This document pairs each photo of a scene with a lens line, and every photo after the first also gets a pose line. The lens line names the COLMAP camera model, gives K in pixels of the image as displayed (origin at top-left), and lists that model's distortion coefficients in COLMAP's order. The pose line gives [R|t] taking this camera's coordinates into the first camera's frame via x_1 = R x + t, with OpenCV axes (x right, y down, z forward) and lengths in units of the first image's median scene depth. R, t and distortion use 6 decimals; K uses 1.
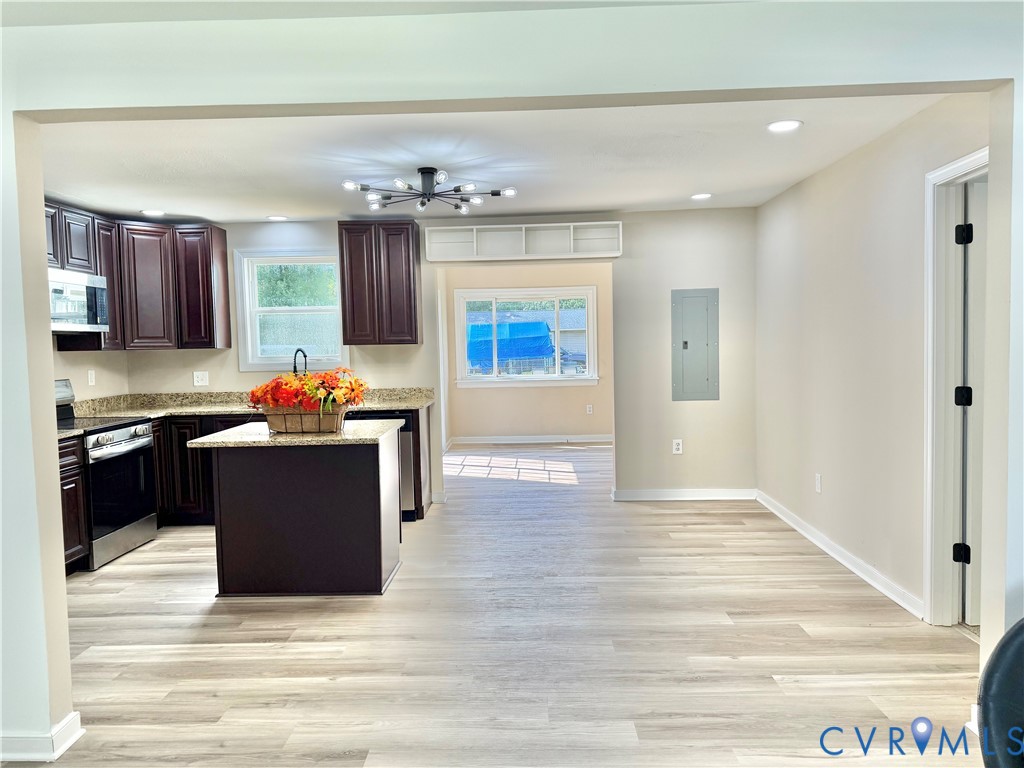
lens RADIAL K [[721.6, 0, 509.5], [0, 721.6, 382.1], [0, 0, 1]] dist [0.054864, -0.061031]
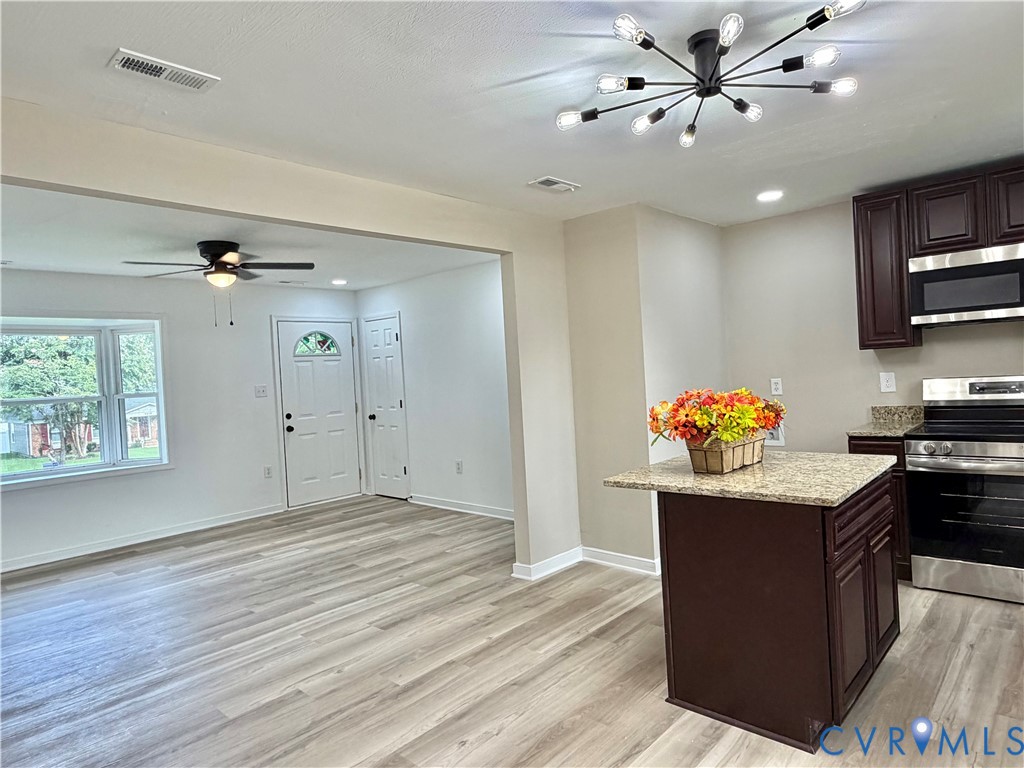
lens RADIAL K [[624.3, 0, 511.6], [0, 624.3, 385.4], [0, 0, 1]] dist [0.000576, 0.000363]
pose [[-0.654924, 0.076719, -0.751790, 0.368154], [0.033201, 0.996794, 0.072798, -0.075323], [0.754965, 0.022717, -0.655372, 1.249583]]
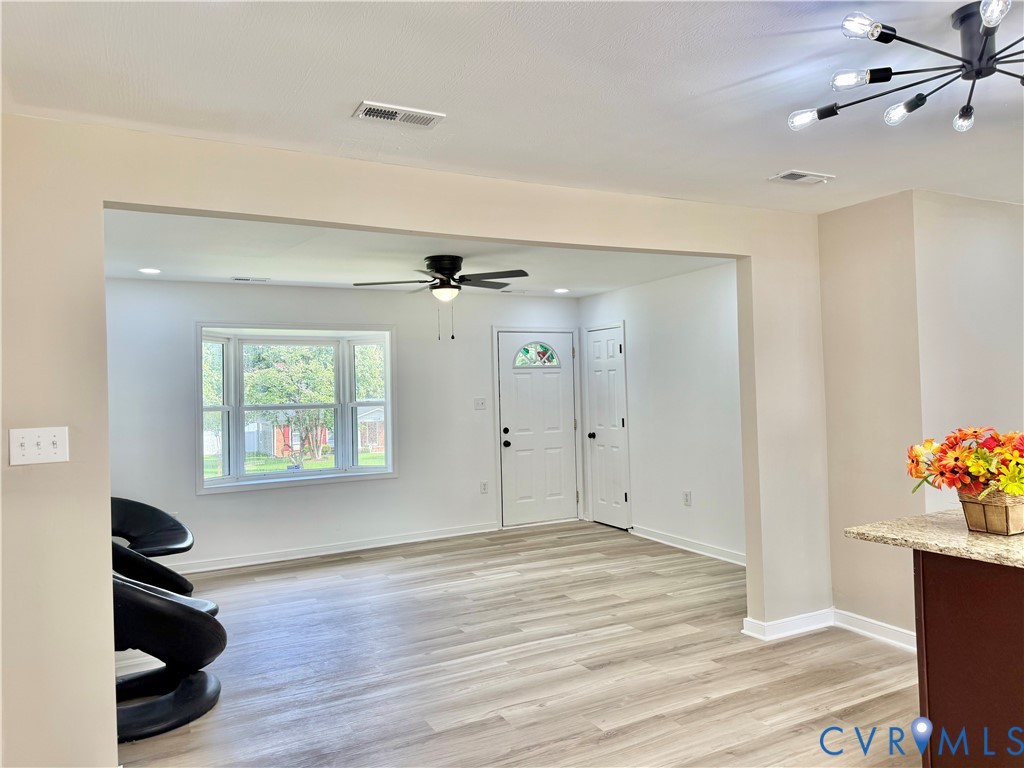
lens RADIAL K [[721.6, 0, 513.8], [0, 721.6, 380.2], [0, 0, 1]] dist [0.054864, -0.061031]
pose [[-0.870071, 0.041868, -0.491145, 0.388253], [0.026027, 0.998899, 0.039043, -0.090698], [0.492239, 0.021187, -0.870202, 1.310716]]
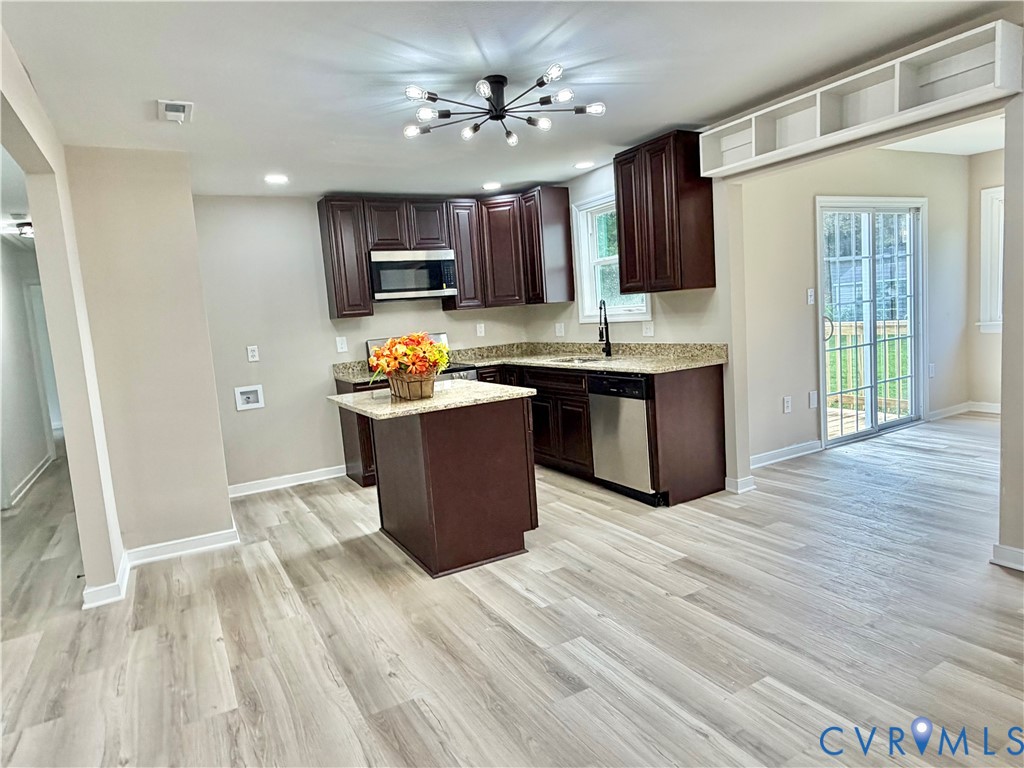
lens RADIAL K [[624.3, 0, 503.7], [0, 624.3, 383.5], [0, 0, 1]] dist [0.000576, 0.000363]
pose [[0.508035, 0.081675, -0.857455, 0.519643], [0.018216, 0.994253, 0.105498, -0.037414], [0.861144, -0.069216, 0.503628, 0.669921]]
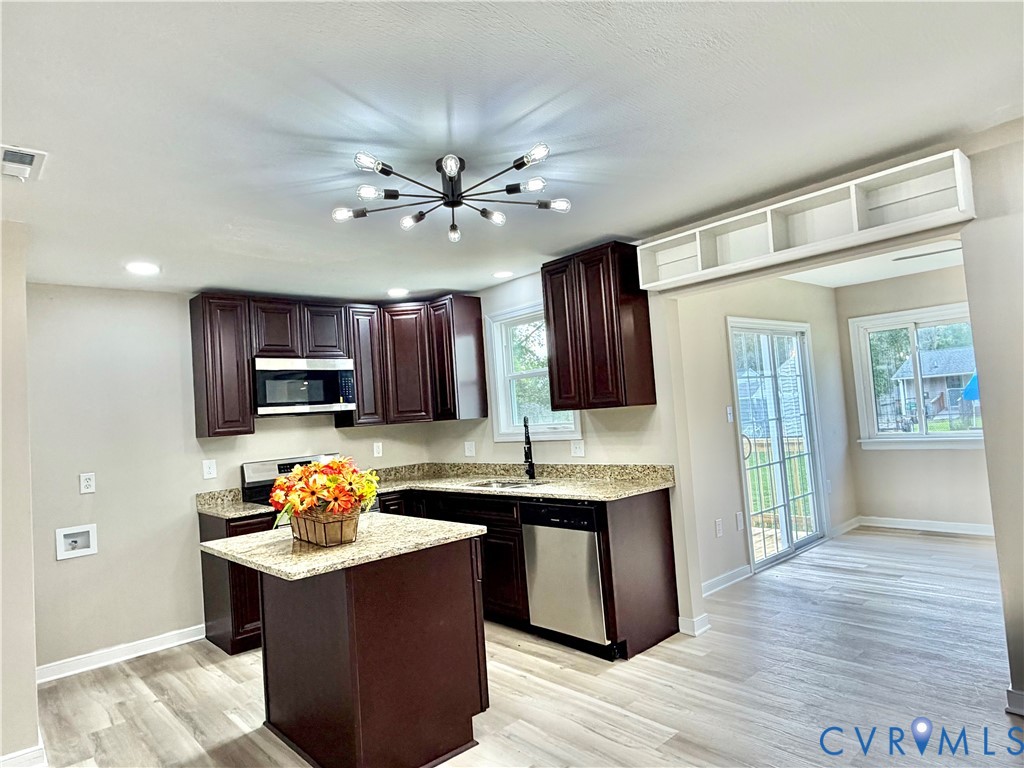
lens RADIAL K [[624.3, 0, 504.0], [0, 624.3, 384.9], [0, 0, 1]] dist [0.000576, 0.000363]
pose [[0.687077, -0.064043, -0.723757, 0.342263], [0.017567, 0.997281, -0.071569, -0.045070], [0.726372, 0.036459, 0.686334, 0.670386]]
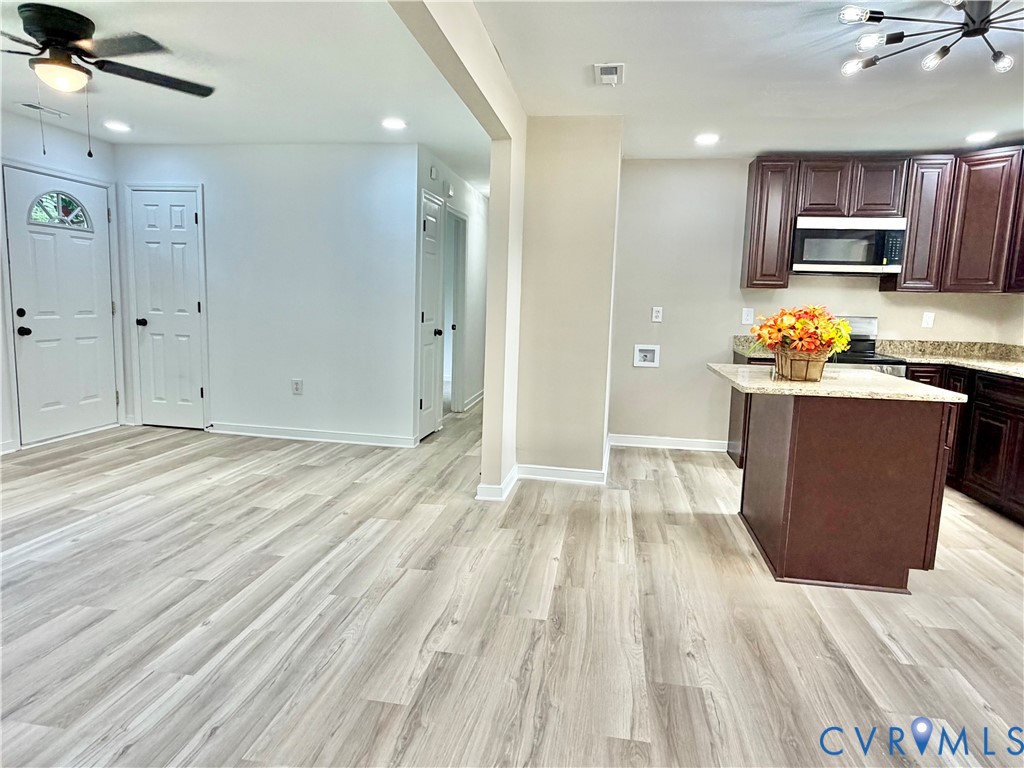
lens RADIAL K [[624.3, 0, 510.4], [0, 624.3, 383.7], [0, 0, 1]] dist [0.000576, 0.000363]
pose [[-0.133062, 0.152845, -0.979251, 0.513144], [-0.078860, 0.983272, 0.164188, -0.021053], [0.987965, 0.099071, -0.118782, 0.738704]]
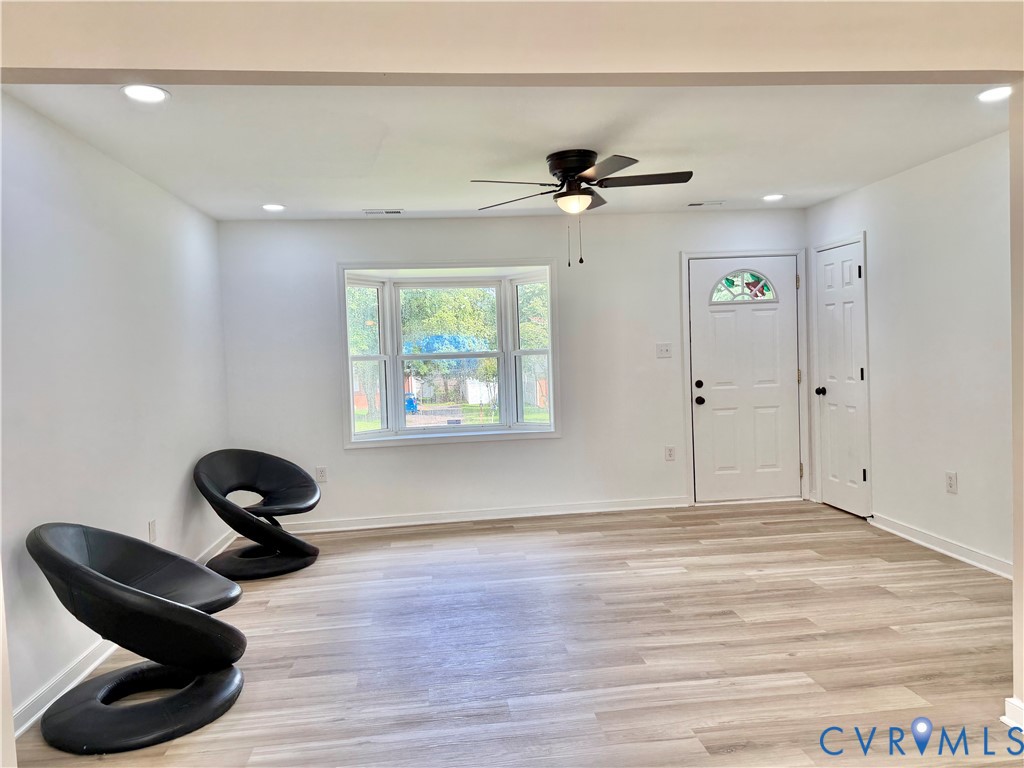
lens RADIAL K [[721.6, 0, 512.9], [0, 721.6, 392.2], [0, 0, 1]] dist [0.054864, -0.061031]
pose [[-0.987787, 0.072418, -0.137956, 0.097477], [0.058095, 0.992757, 0.105163, -0.052789], [0.144573, 0.095864, -0.984839, 1.108374]]
